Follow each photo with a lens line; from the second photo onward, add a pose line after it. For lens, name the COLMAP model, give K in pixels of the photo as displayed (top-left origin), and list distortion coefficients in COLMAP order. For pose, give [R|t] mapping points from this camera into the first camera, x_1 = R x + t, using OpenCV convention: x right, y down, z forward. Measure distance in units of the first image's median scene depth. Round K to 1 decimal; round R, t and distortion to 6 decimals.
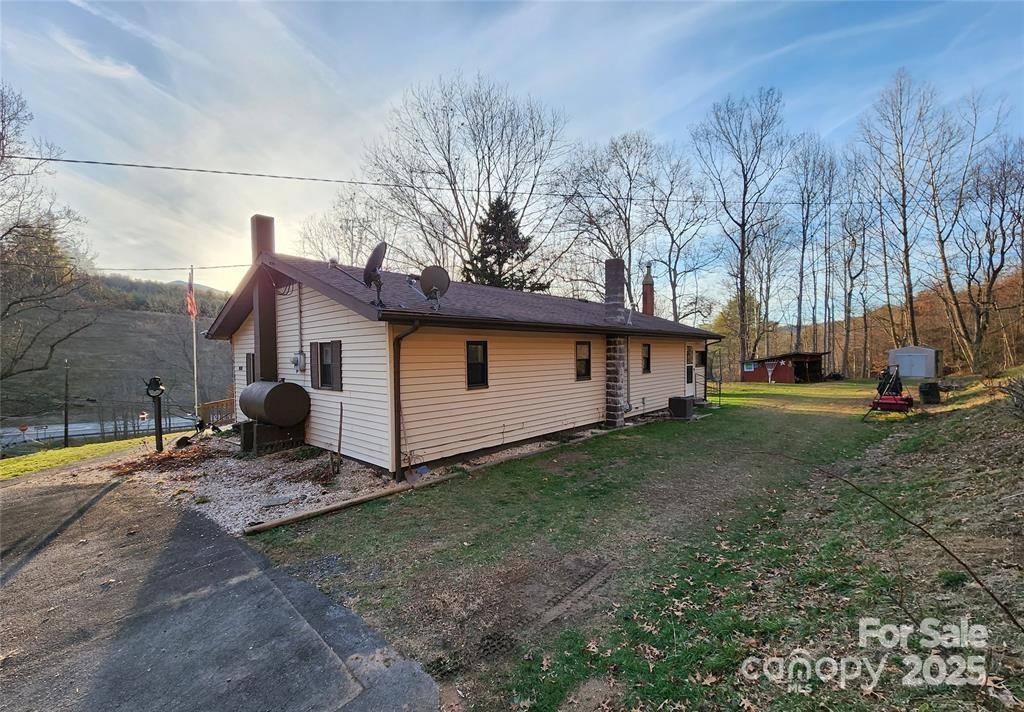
lens RADIAL K [[432.7, 0, 512.0], [0, 432.7, 356.0], [0, 0, 1]] dist [-0.000421, -0.000167]
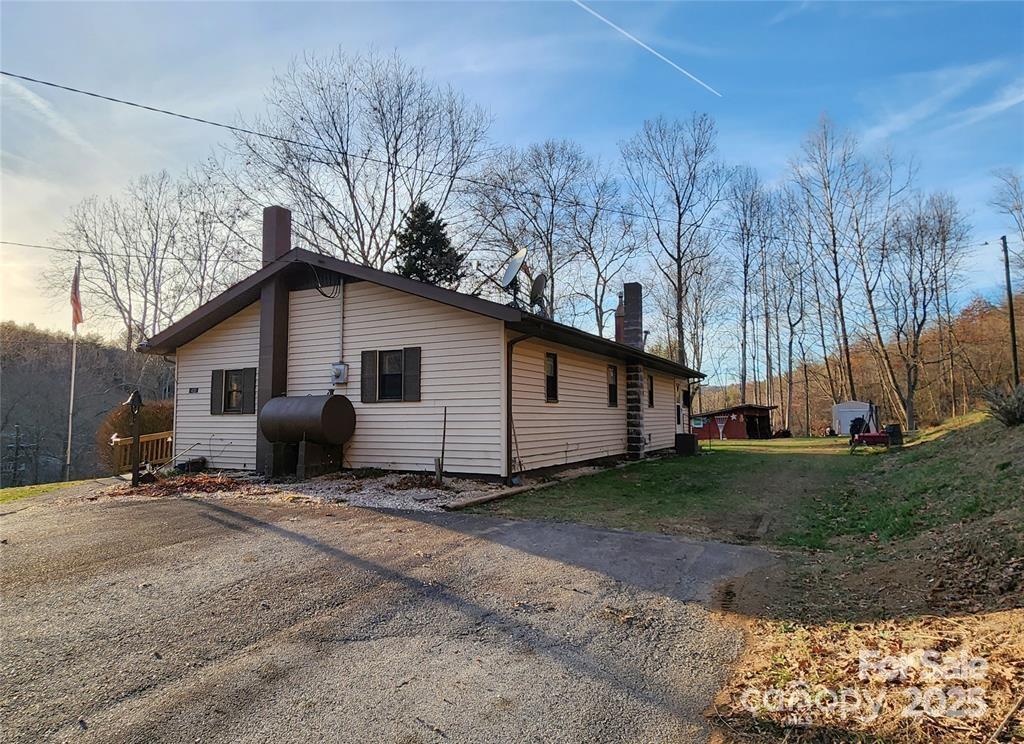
lens RADIAL K [[604.8, 0, 510.3], [0, 604.8, 355.8], [0, 0, 1]] dist [0.000065, 0.000245]
pose [[0.966693, 0.032685, 0.253843, -0.115487], [-0.005003, 0.994036, -0.108940, 0.026795], [-0.255889, 0.104042, 0.961091, -0.065627]]
